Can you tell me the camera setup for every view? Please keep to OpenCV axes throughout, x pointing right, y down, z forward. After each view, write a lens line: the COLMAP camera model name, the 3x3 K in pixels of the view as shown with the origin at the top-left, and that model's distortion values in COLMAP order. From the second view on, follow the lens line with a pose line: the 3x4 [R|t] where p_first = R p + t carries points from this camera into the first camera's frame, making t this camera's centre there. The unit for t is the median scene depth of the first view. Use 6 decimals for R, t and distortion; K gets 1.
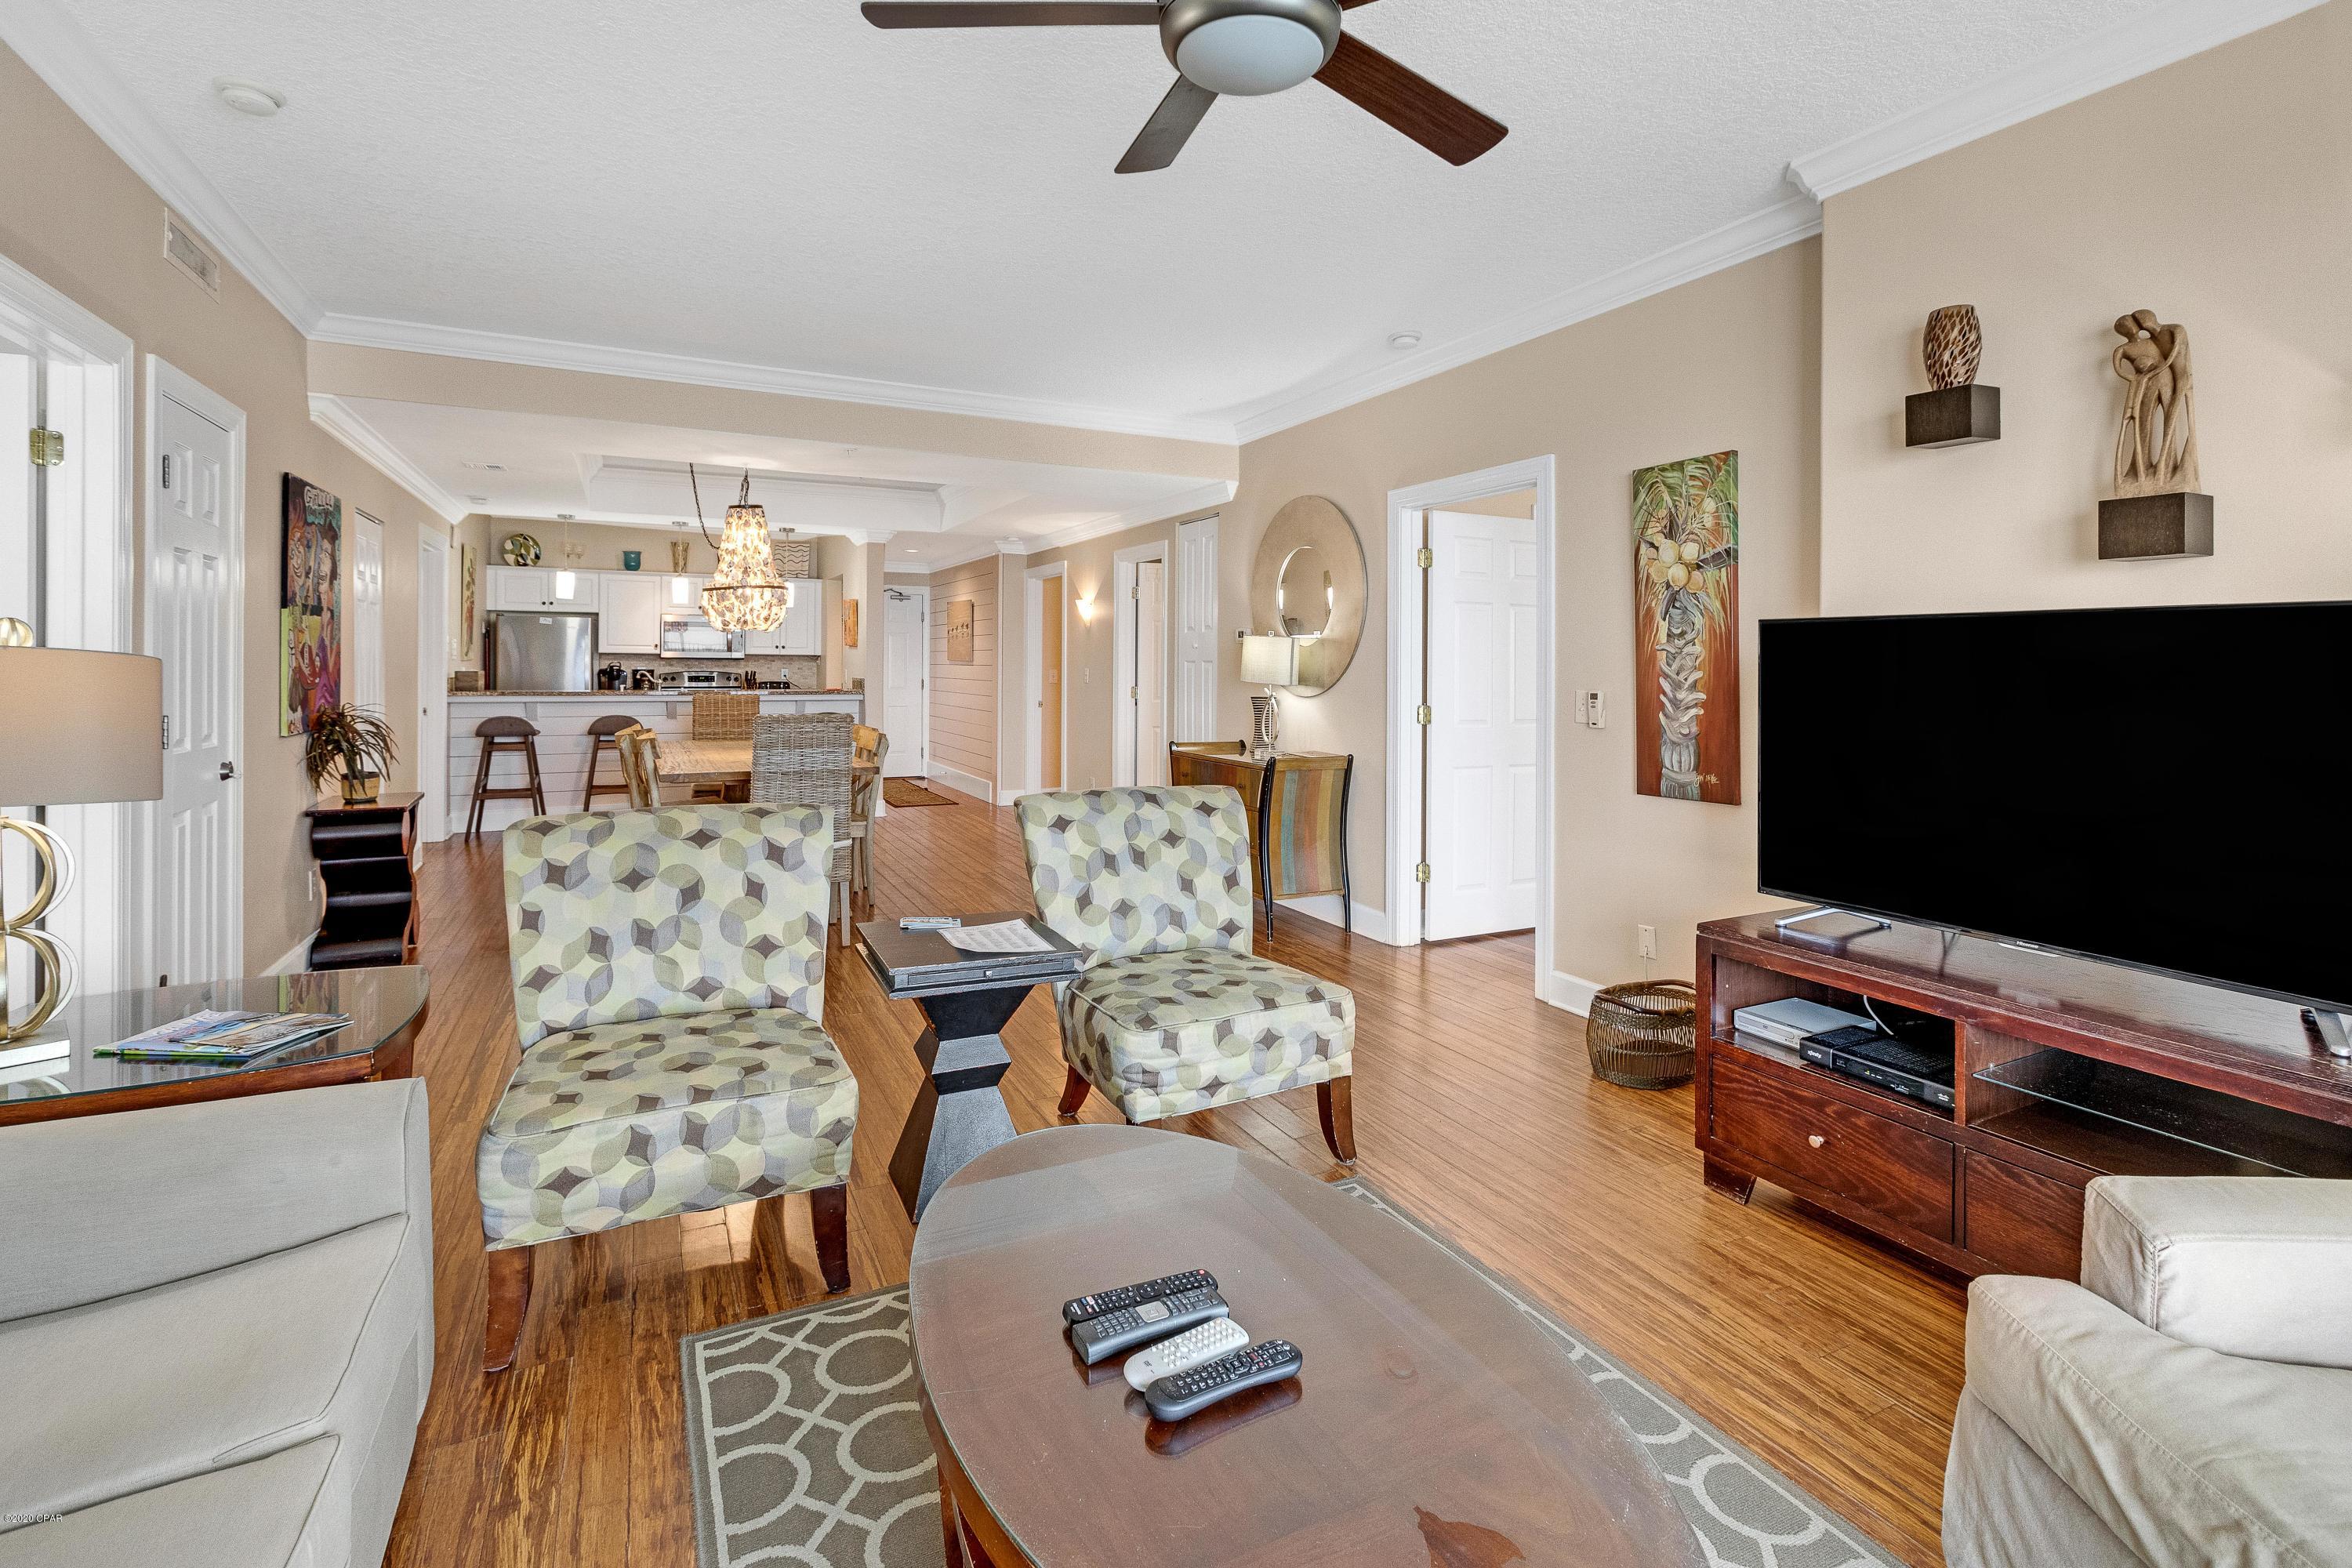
lens RADIAL K [[1083.9, 0, 1172.5], [0, 1083.9, 674.1], [0, 0, 1]] dist [0.001594, -0.000935]
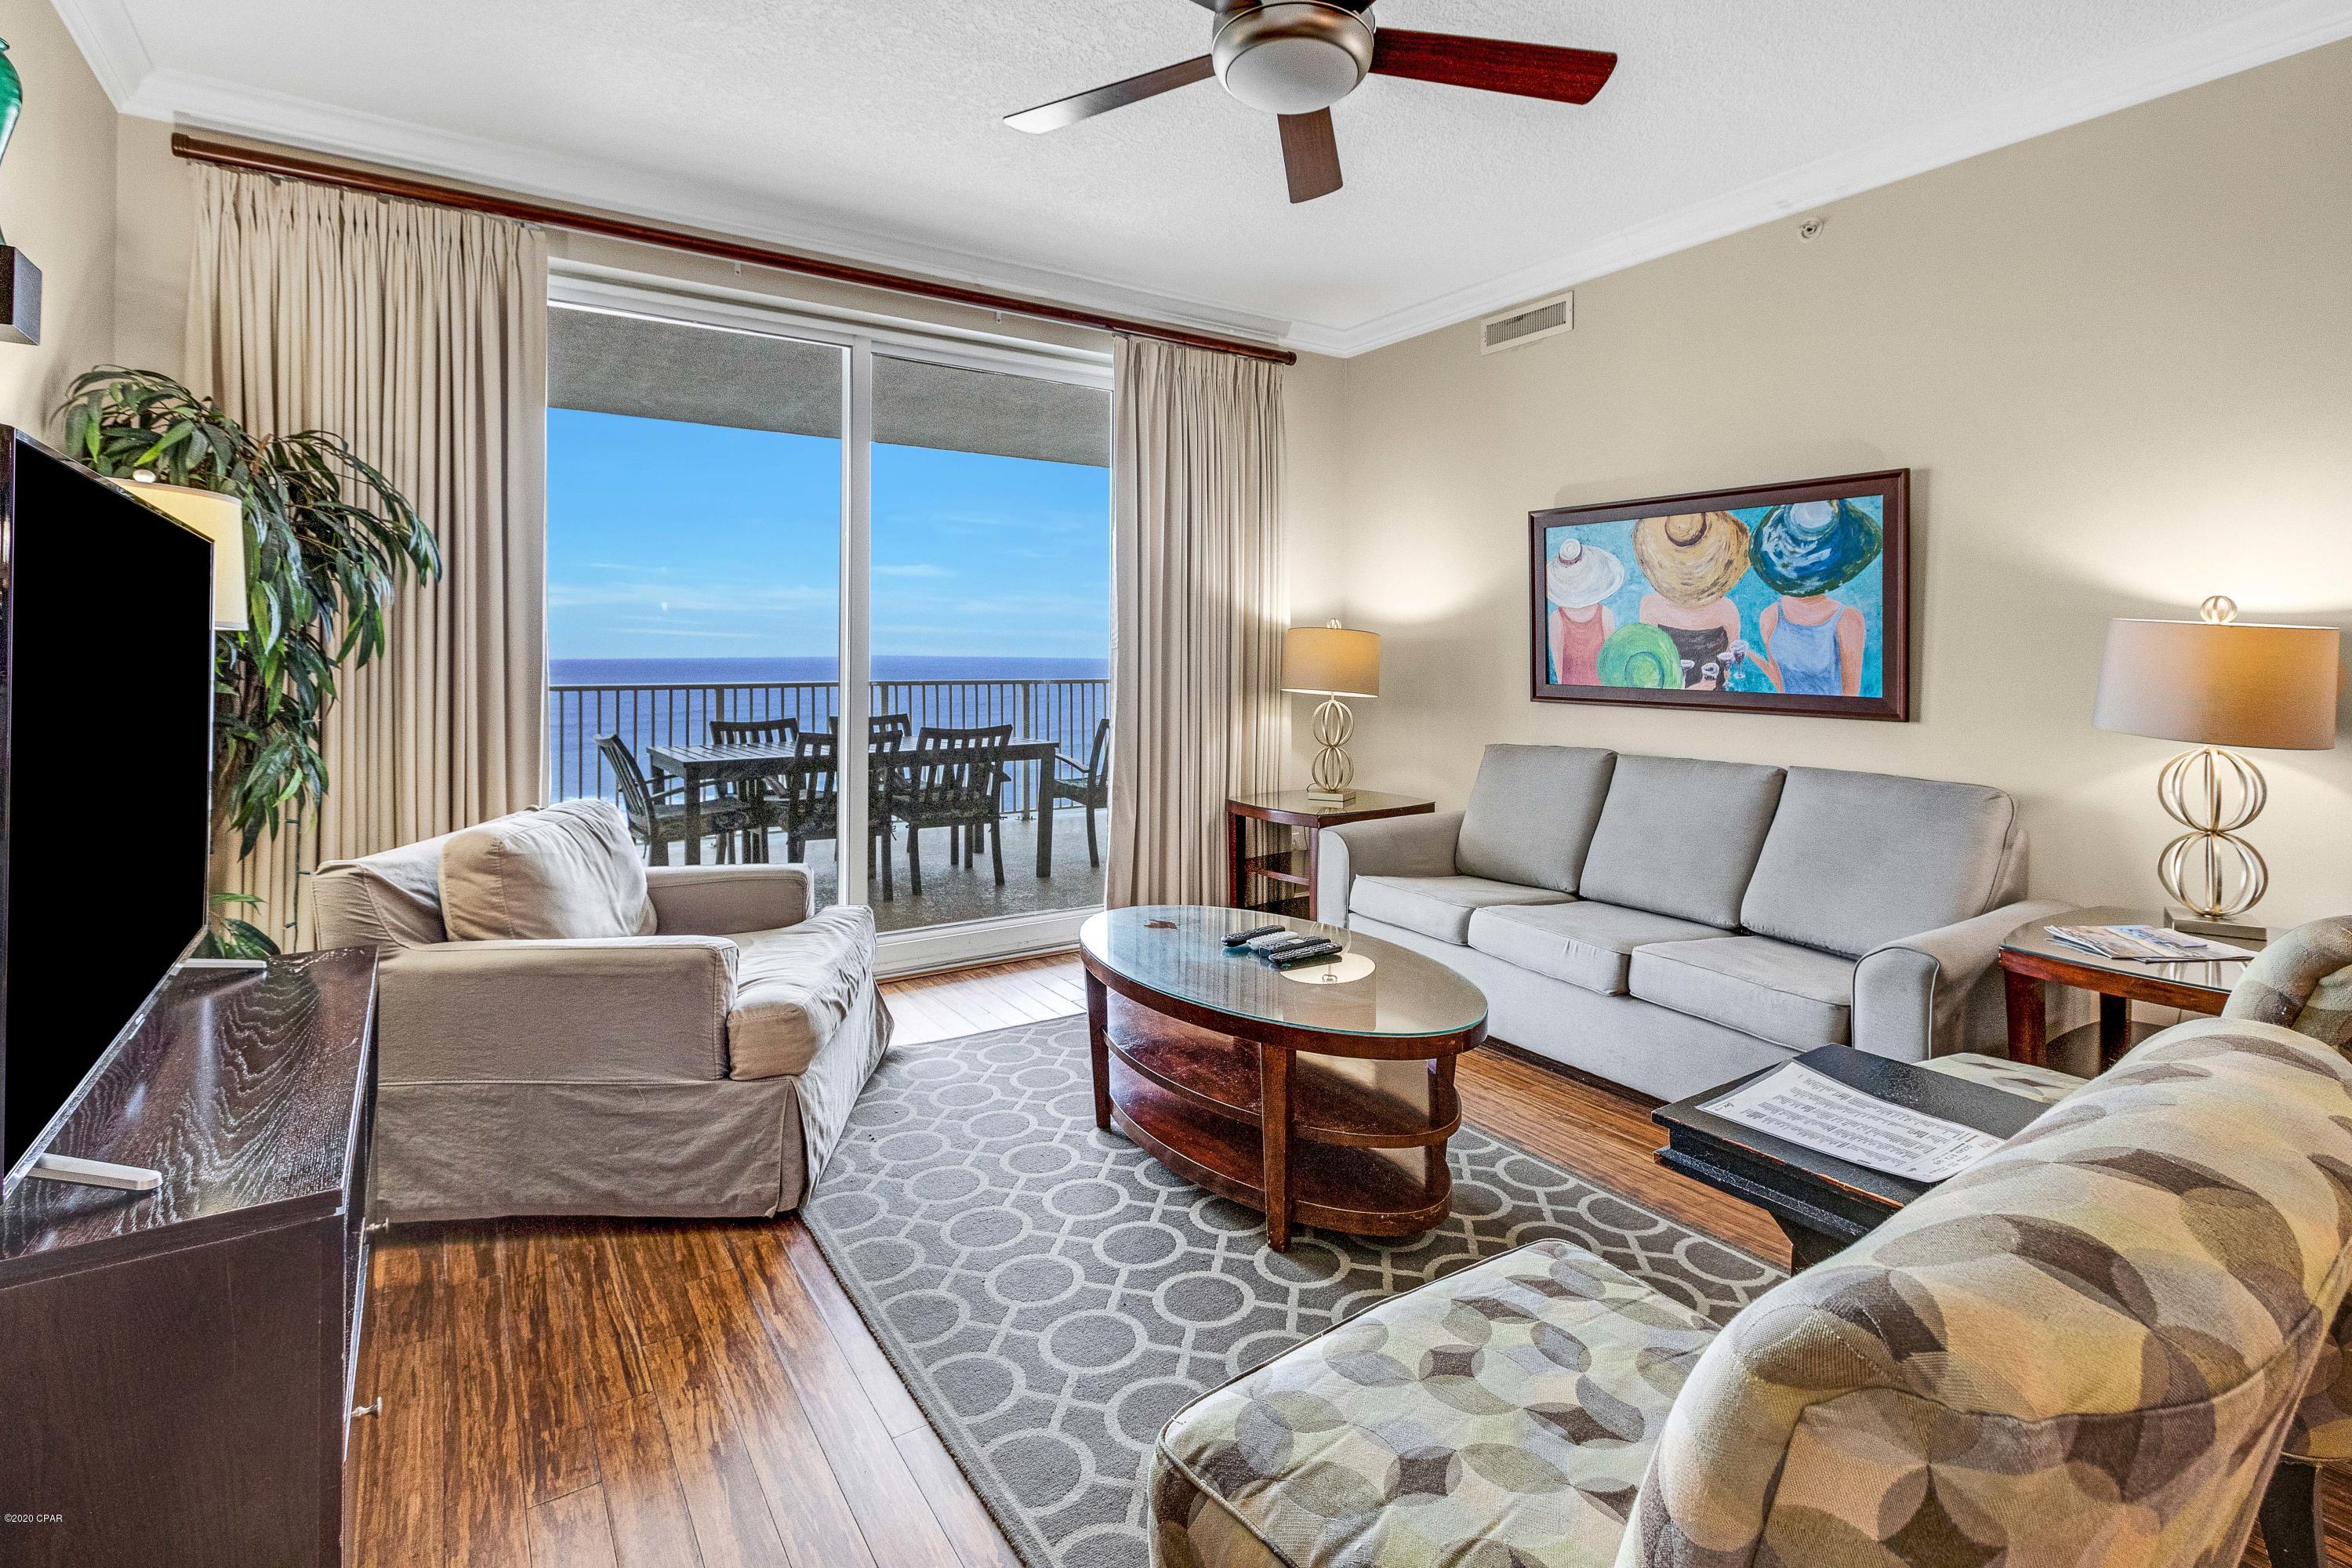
lens RADIAL K [[1136.4, 0, 1205.1], [0, 1136.4, 654.0], [0, 0, 1]] dist [-0.000392, -0.000020]
pose [[-0.990731, -0.010860, -0.135407, 0.183230], [-0.011964, 0.999901, 0.007339, 0.013847], [0.135314, 0.008891, -0.990763, 1.271740]]
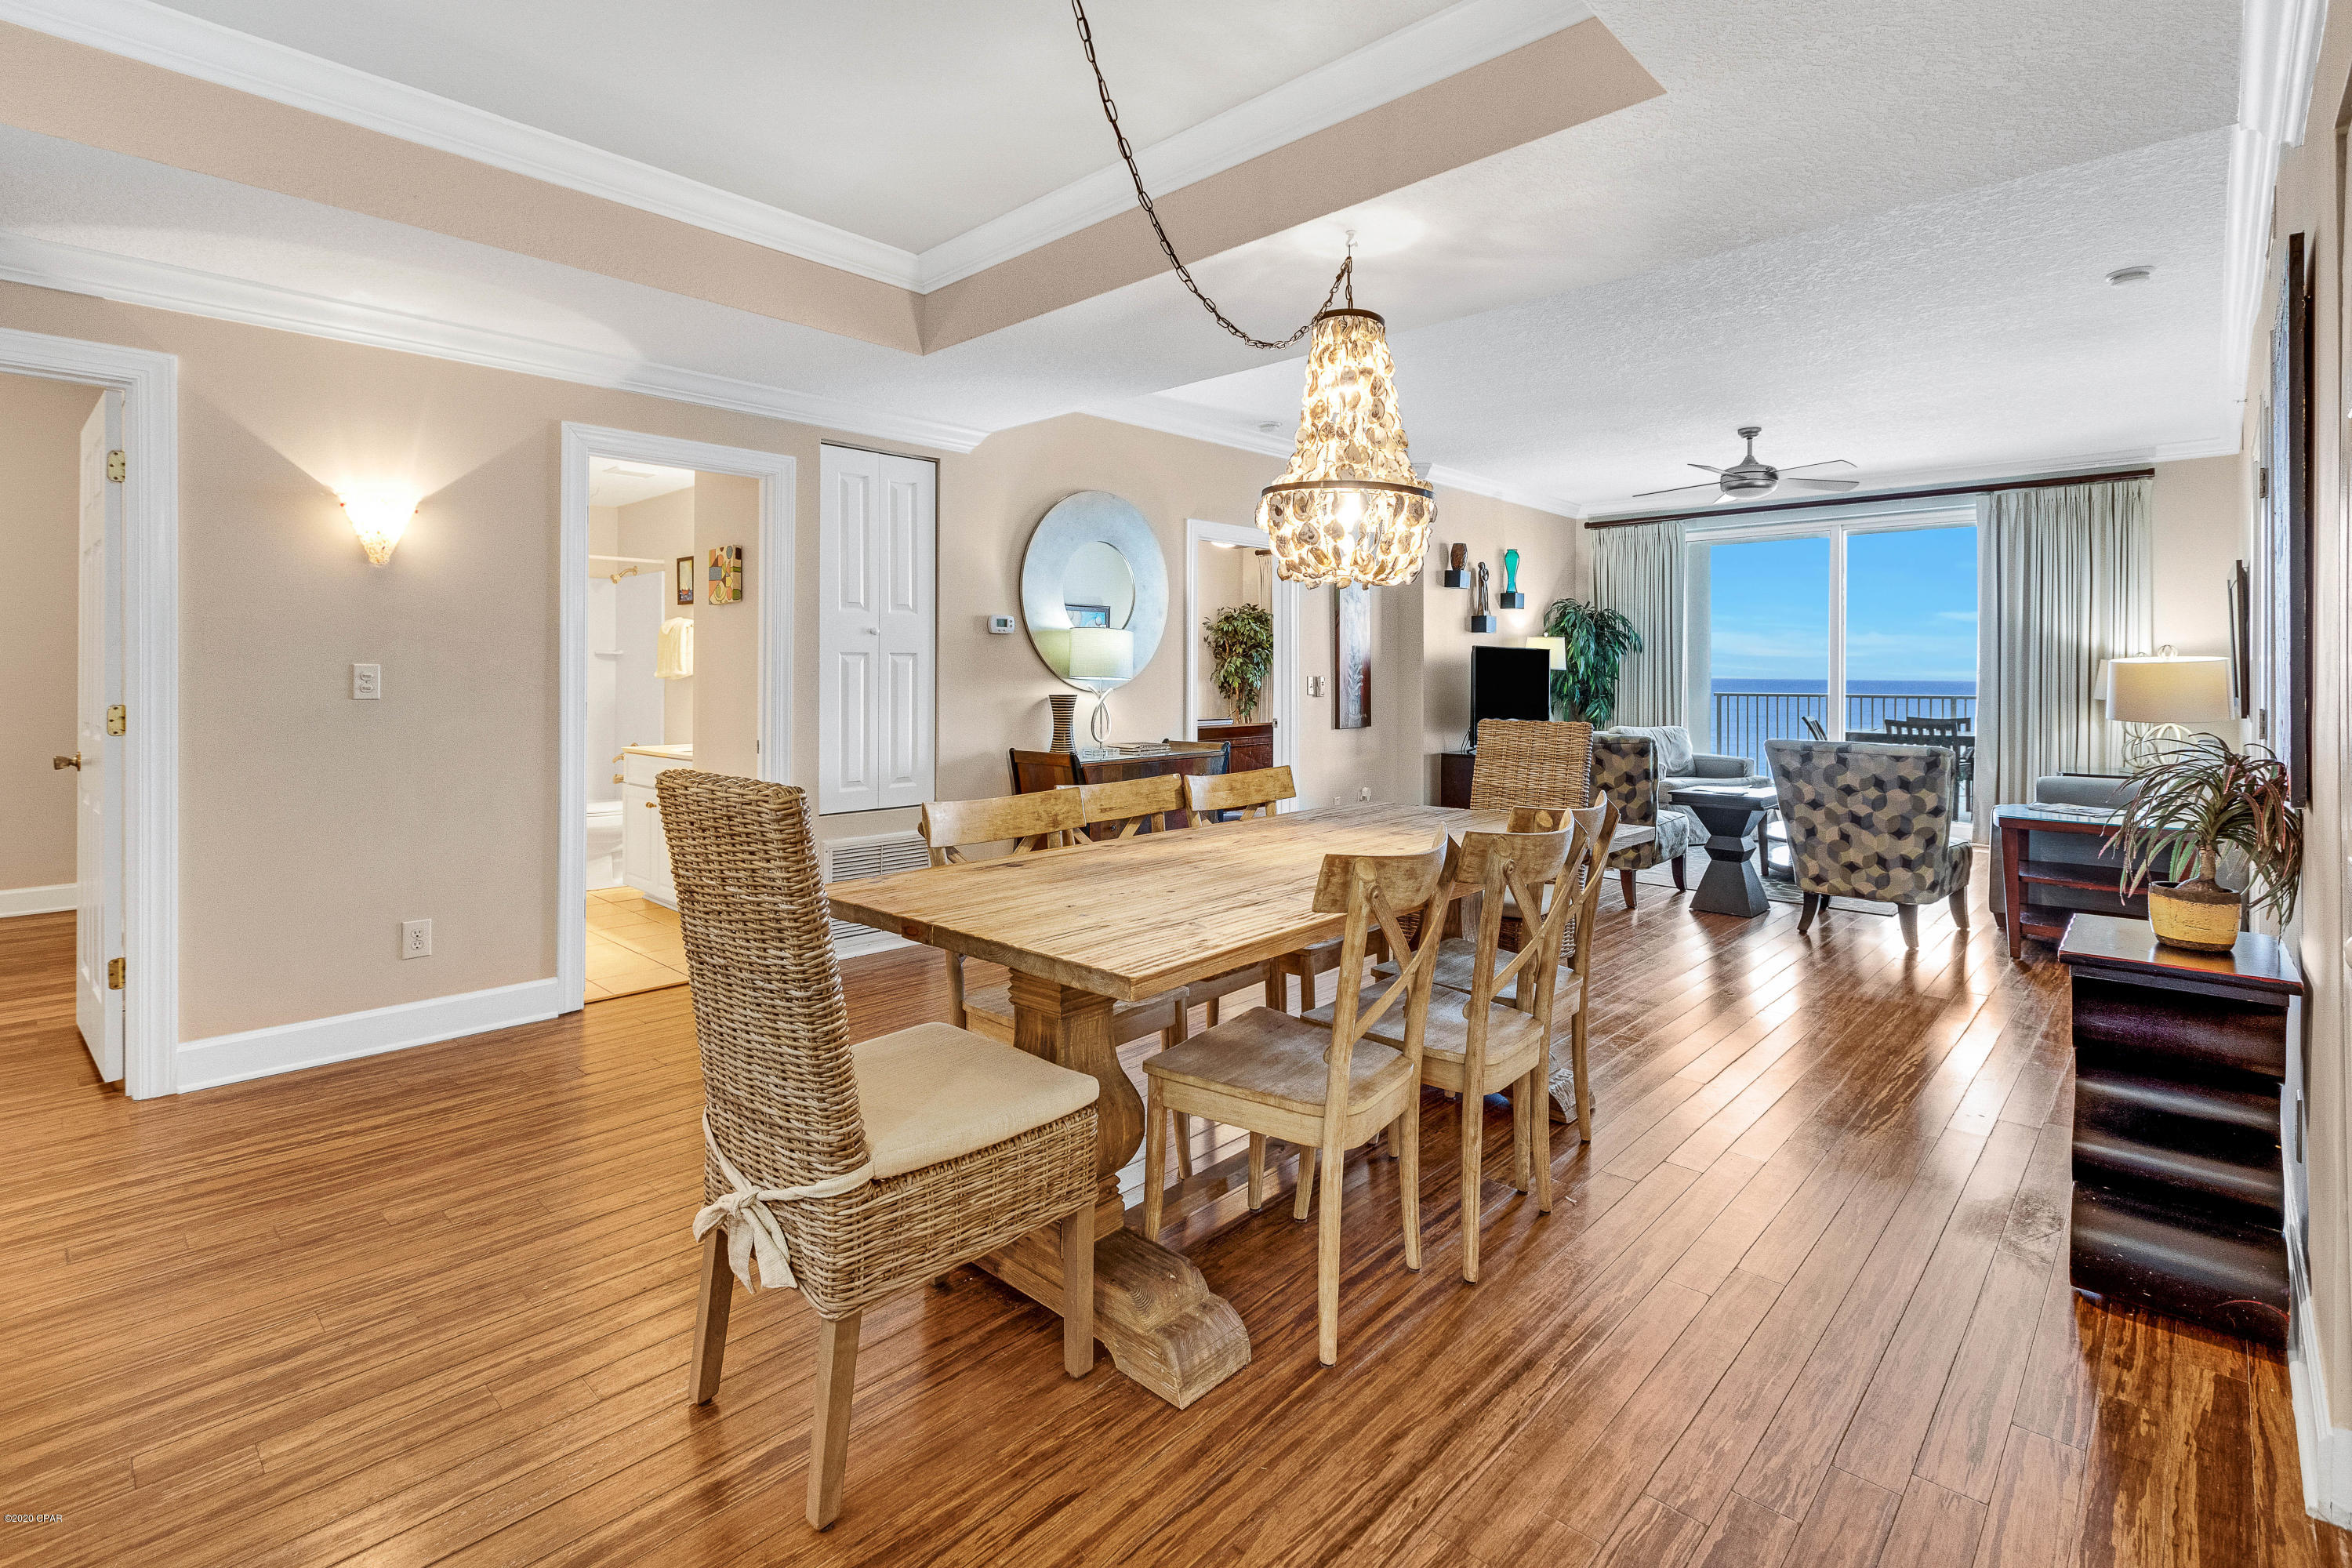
lens RADIAL K [[1065.8, 0, 1174.6], [0, 1065.8, 673.7], [0, 0, 1]] dist [-0.001398, -0.000672]
pose [[-0.333434, -0.010499, 0.942715, -1.509837], [0.002865, 0.999922, 0.012150, -0.013084], [-0.942769, 0.006752, -0.333378, 2.293550]]
